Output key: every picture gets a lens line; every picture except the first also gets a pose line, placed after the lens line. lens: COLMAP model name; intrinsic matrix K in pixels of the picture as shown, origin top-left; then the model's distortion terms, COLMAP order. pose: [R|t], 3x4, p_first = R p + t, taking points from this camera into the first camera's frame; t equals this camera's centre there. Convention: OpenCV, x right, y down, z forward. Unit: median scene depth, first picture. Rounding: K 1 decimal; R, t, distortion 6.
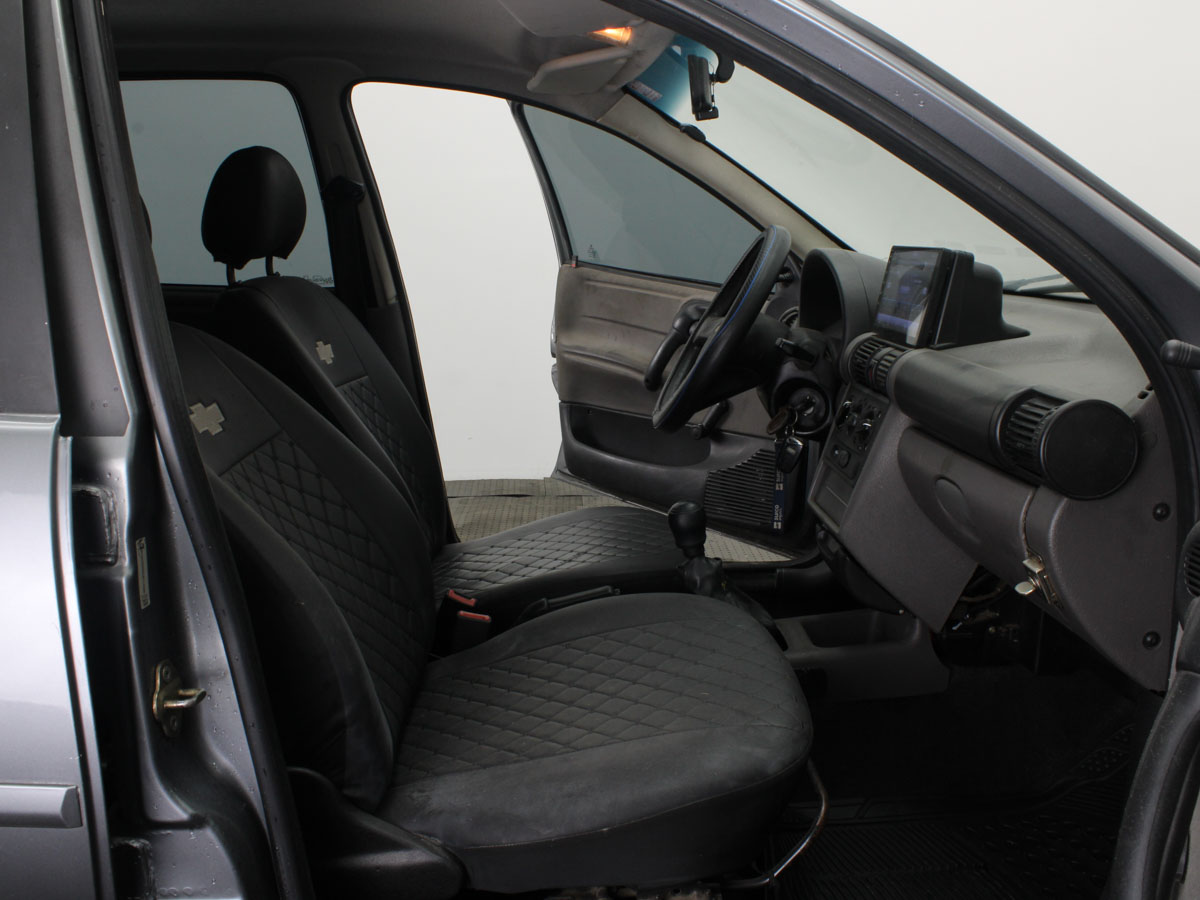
lens RADIAL K [[1111.3, 0, 600.0], [0, 1111.3, 450.0], [0, 0, 1]] dist [-0.170019, 0.141699]
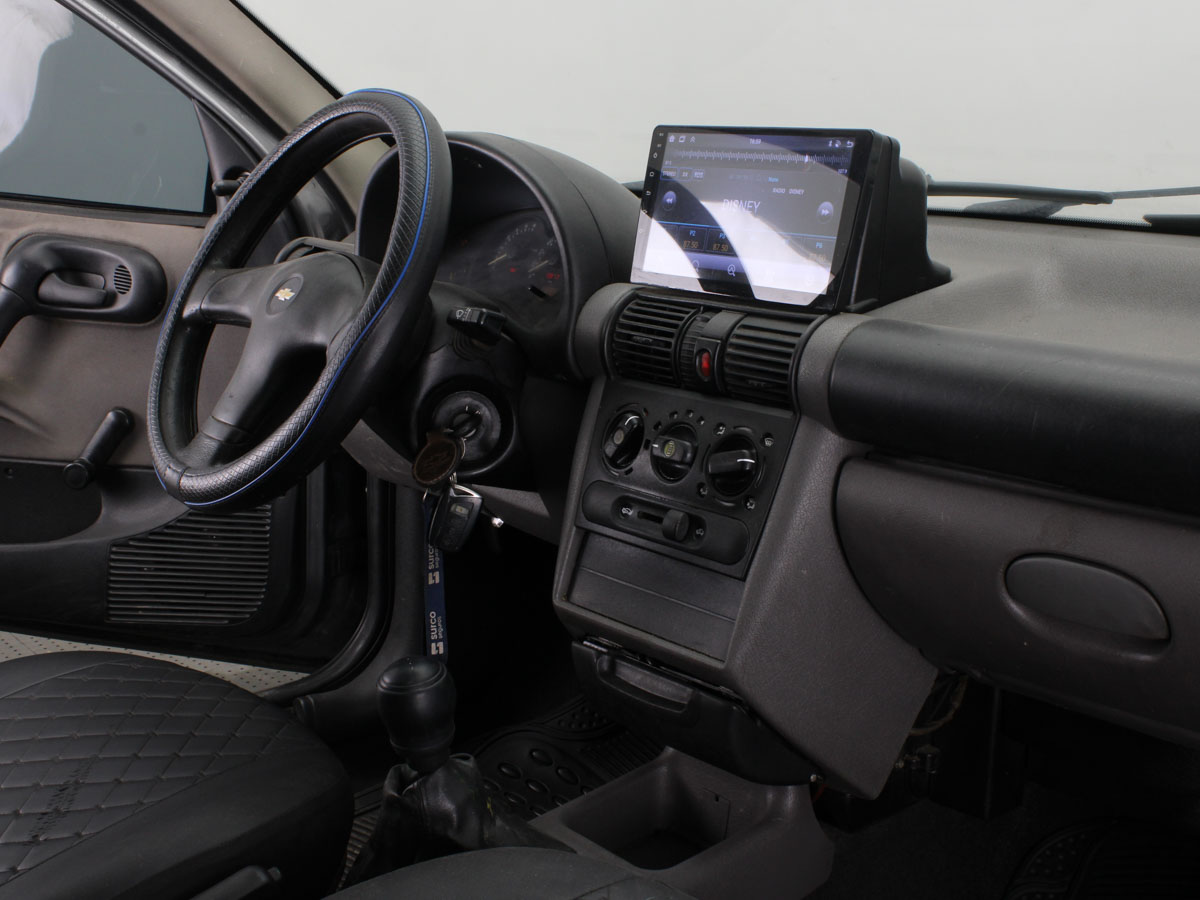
lens RADIAL K [[1487.0, 0, 600.0], [0, 1487.0, 450.0], [0, 0, 1]] dist [-0.120366, 0.134348]
pose [[0.782099, -0.133219, 0.608748, -0.211777], [0.112778, 0.991010, 0.071980, -0.073247], [-0.612864, 0.012358, 0.790092, 0.385791]]
